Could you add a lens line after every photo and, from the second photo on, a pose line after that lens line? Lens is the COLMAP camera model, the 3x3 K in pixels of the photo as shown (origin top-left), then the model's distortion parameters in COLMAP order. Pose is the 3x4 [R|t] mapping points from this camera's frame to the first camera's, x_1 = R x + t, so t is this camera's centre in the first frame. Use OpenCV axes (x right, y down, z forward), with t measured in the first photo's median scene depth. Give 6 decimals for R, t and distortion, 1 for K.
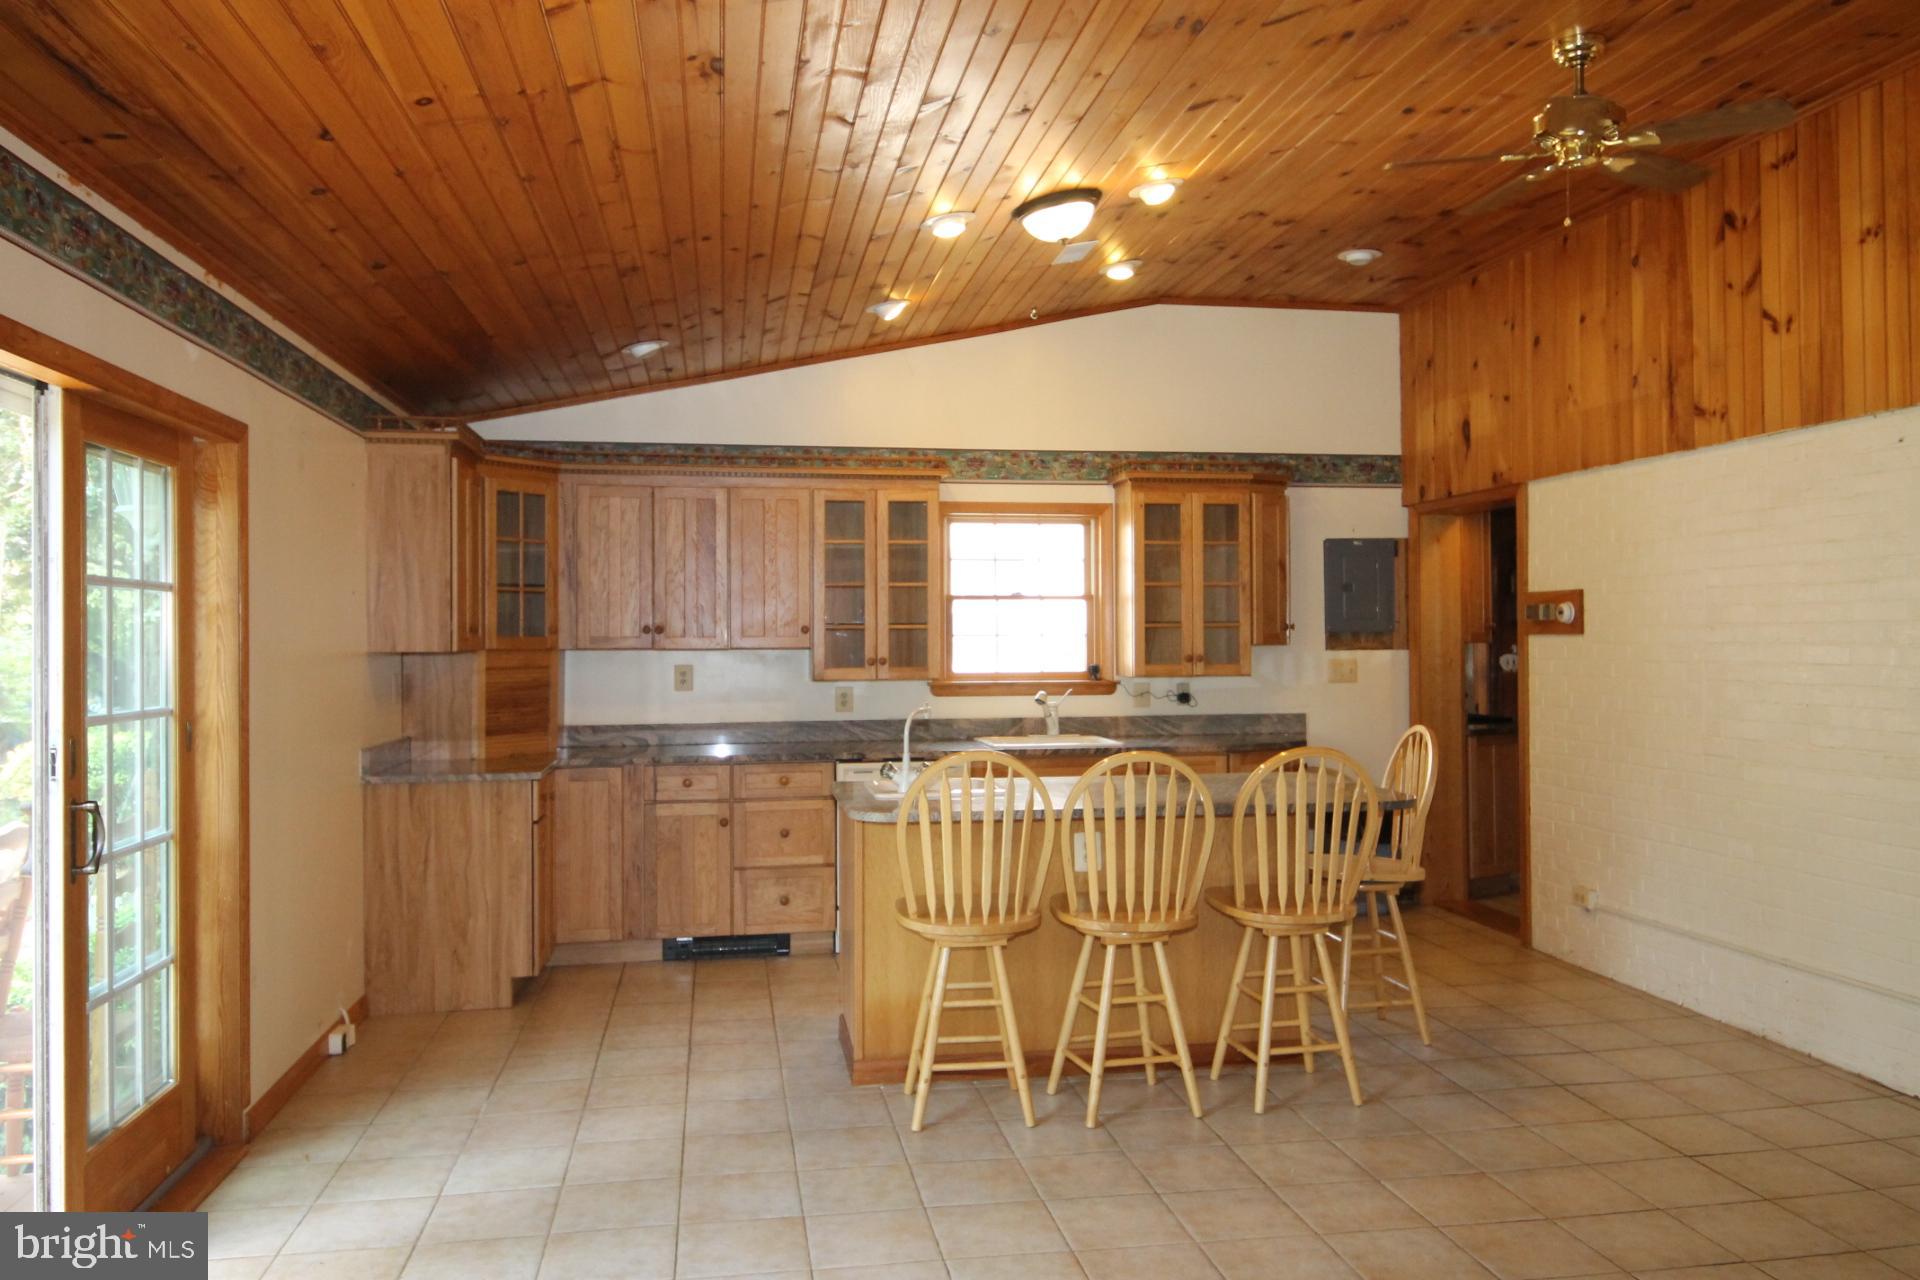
lens RADIAL K [[1407.6, 0, 965.0], [0, 1407.6, 636.9], [0, 0, 1]] dist [0.030387, -0.024427]
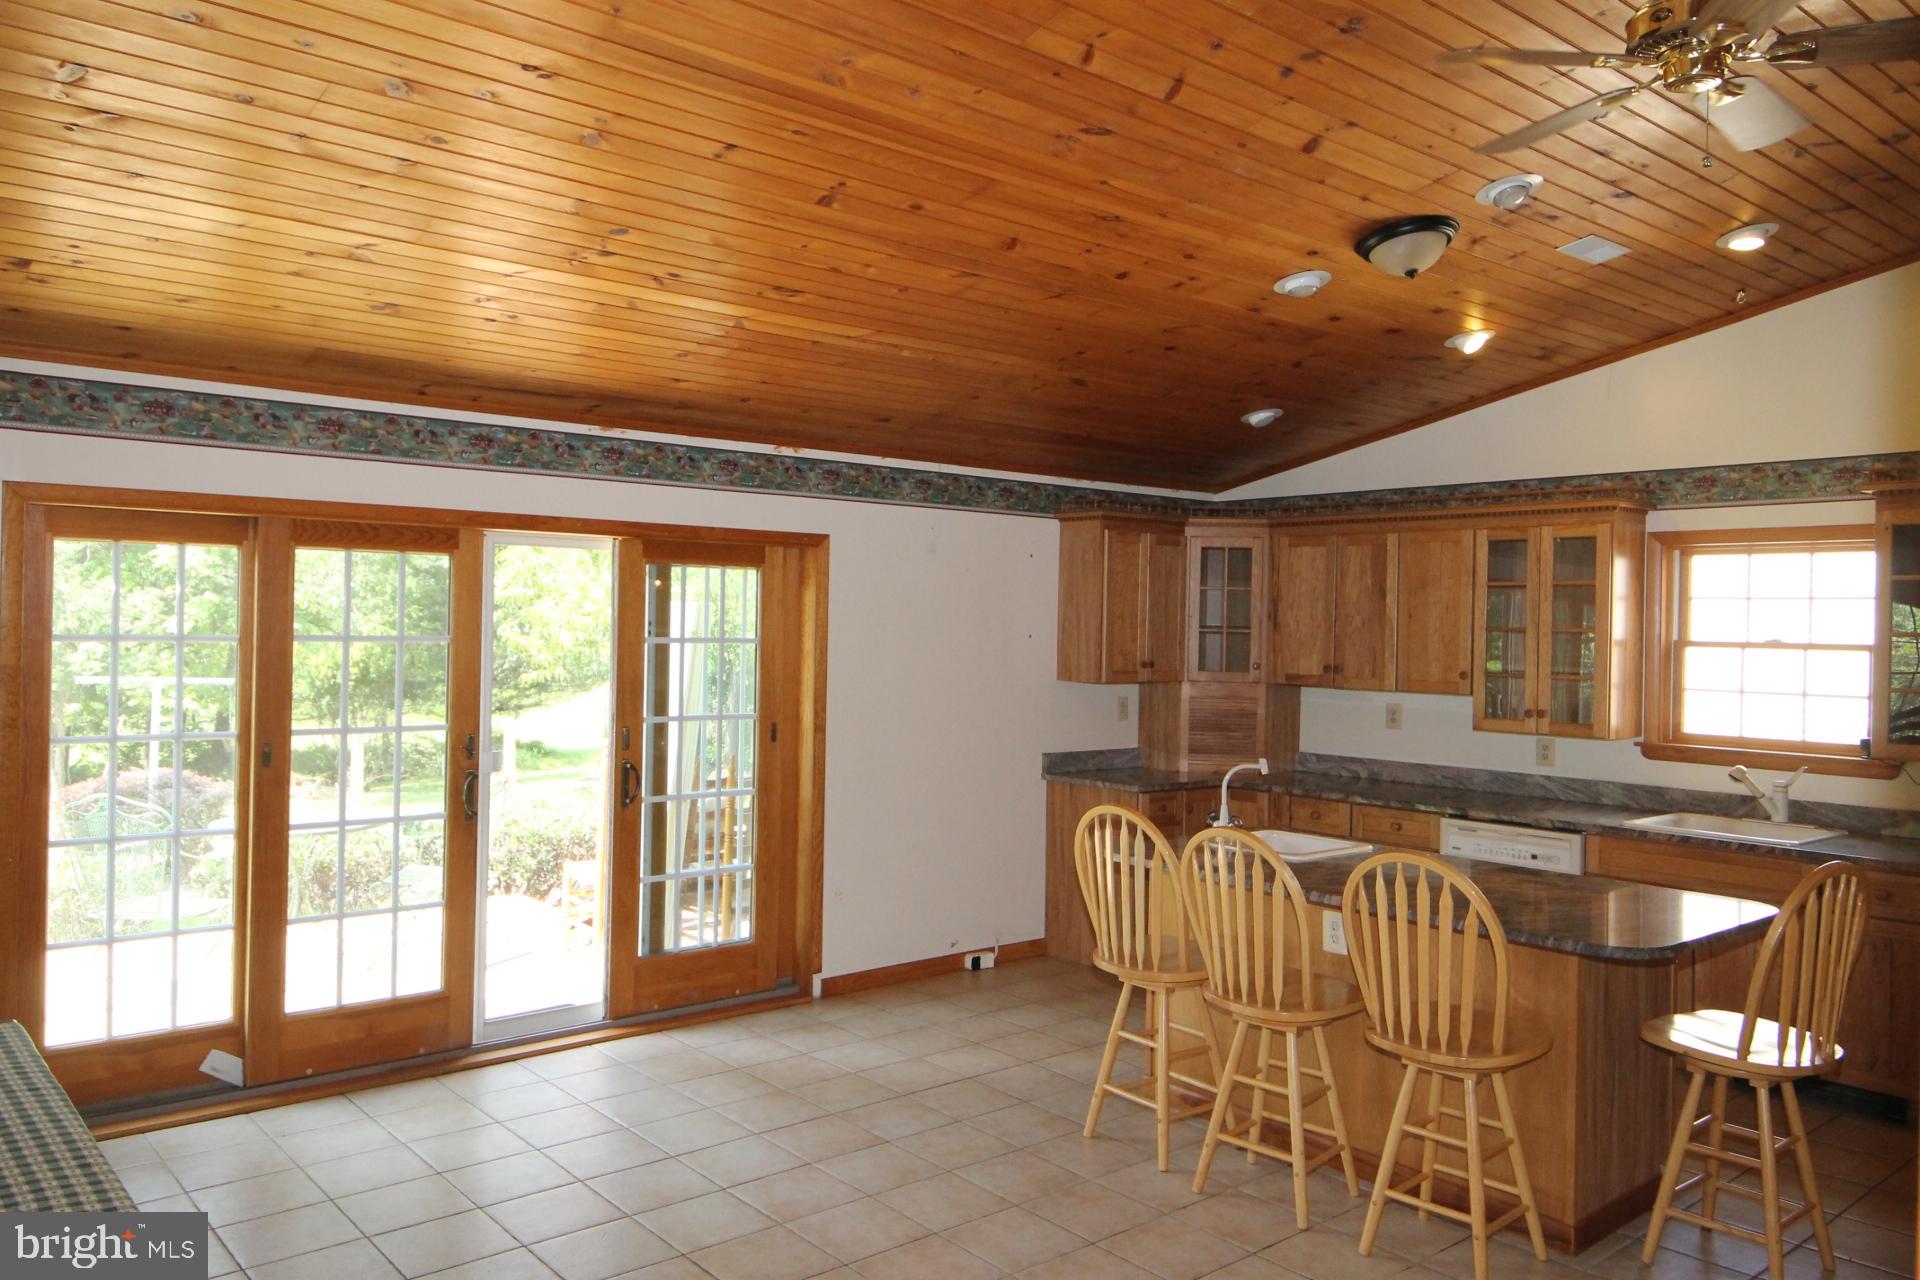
lens RADIAL K [[1407.6, 0, 954.6], [0, 1407.6, 636.4], [0, 0, 1]] dist [0.030387, -0.024427]
pose [[0.506416, 0.021921, -0.862011, 0.536647], [-0.020548, 0.999700, 0.013351, -0.037248], [0.862045, 0.010951, 0.506714, 0.206287]]
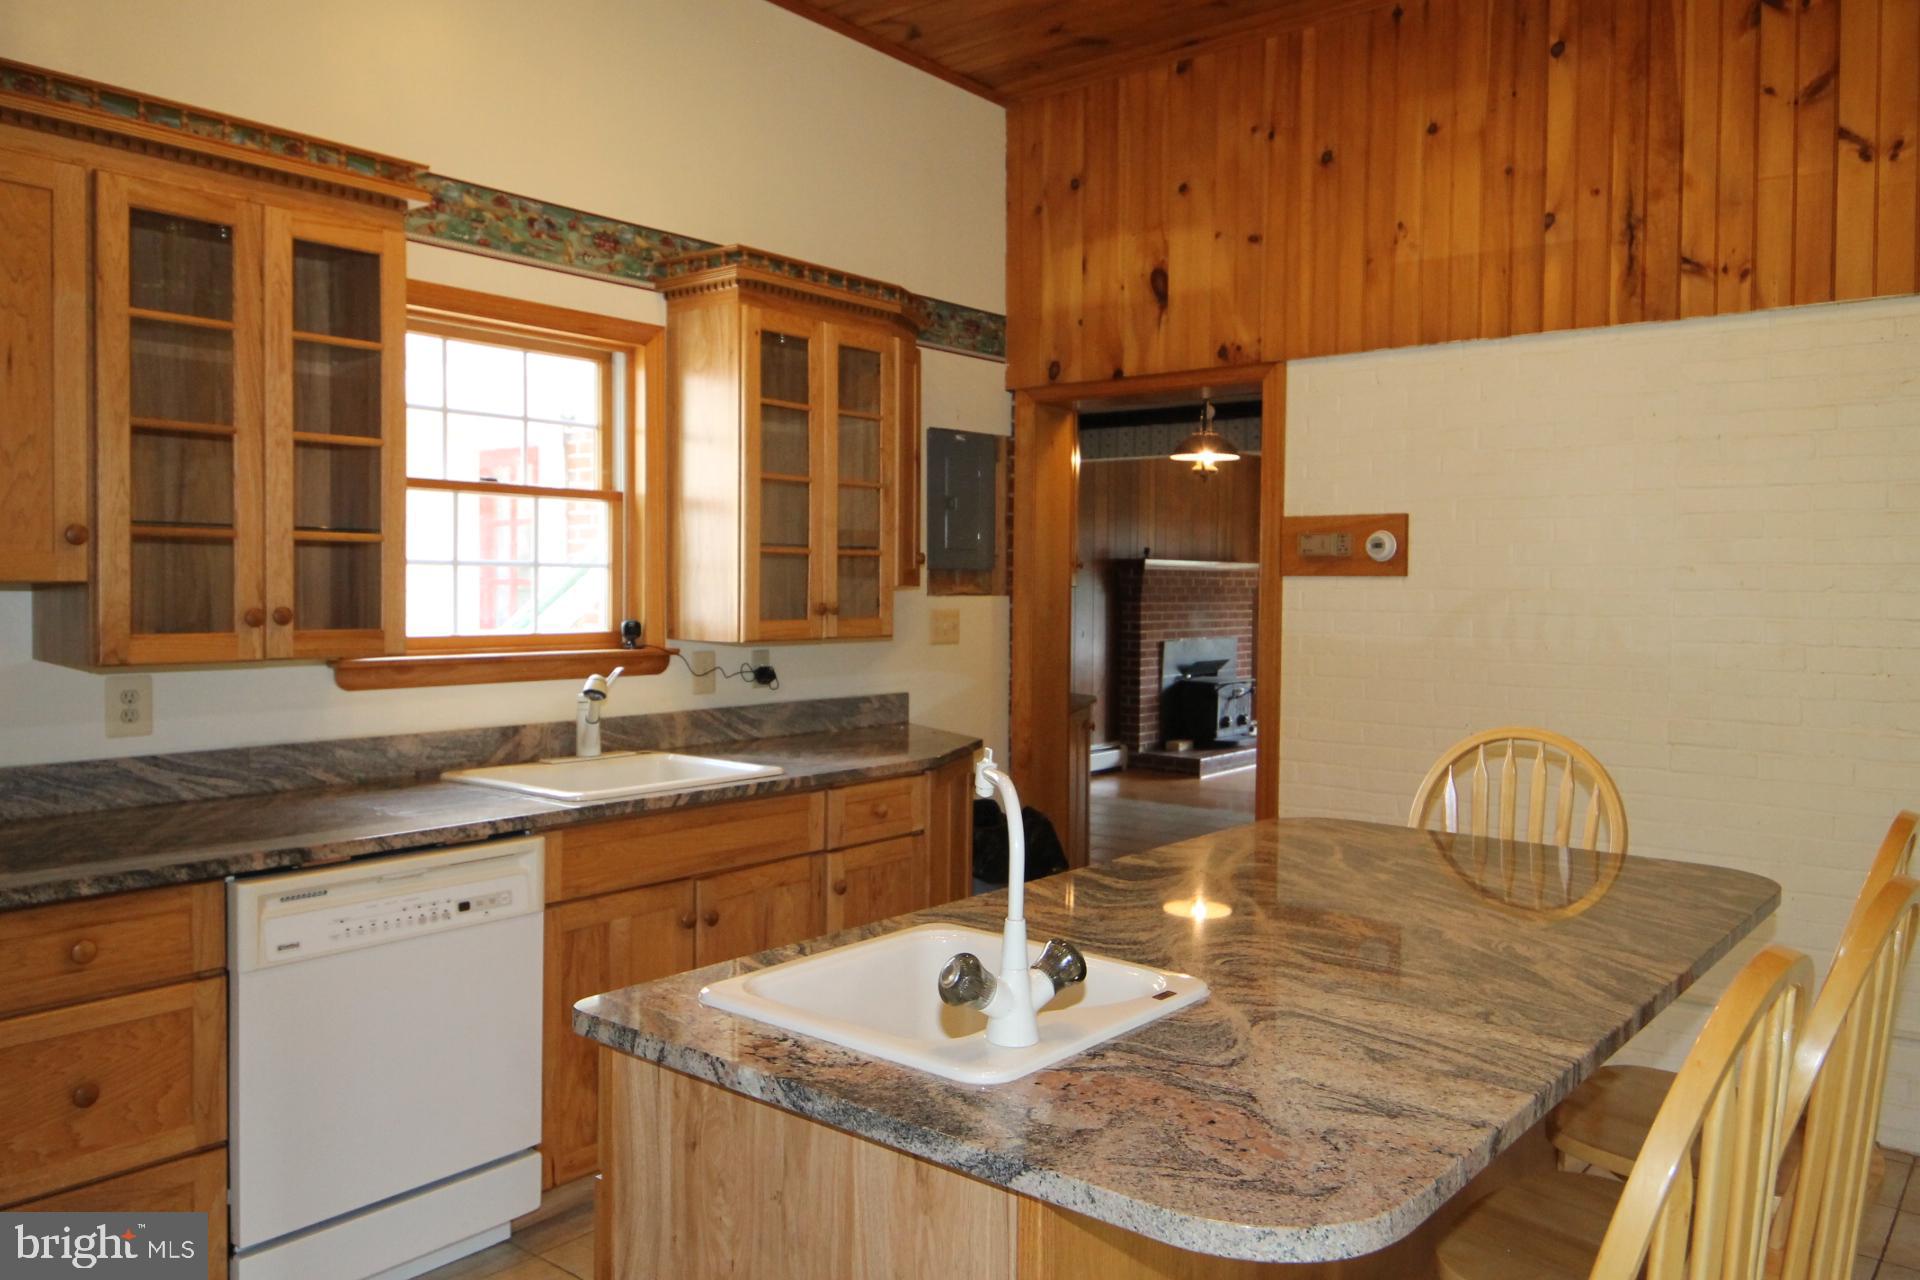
lens RADIAL K [[1407.6, 0, 966.1], [0, 1407.6, 632.8], [0, 0, 1]] dist [0.030387, -0.024427]
pose [[0.753266, -0.011509, 0.657616, -0.183152], [-0.011612, 0.999458, 0.030793, 0.006802], [-0.657614, -0.030832, 0.752724, 0.542299]]
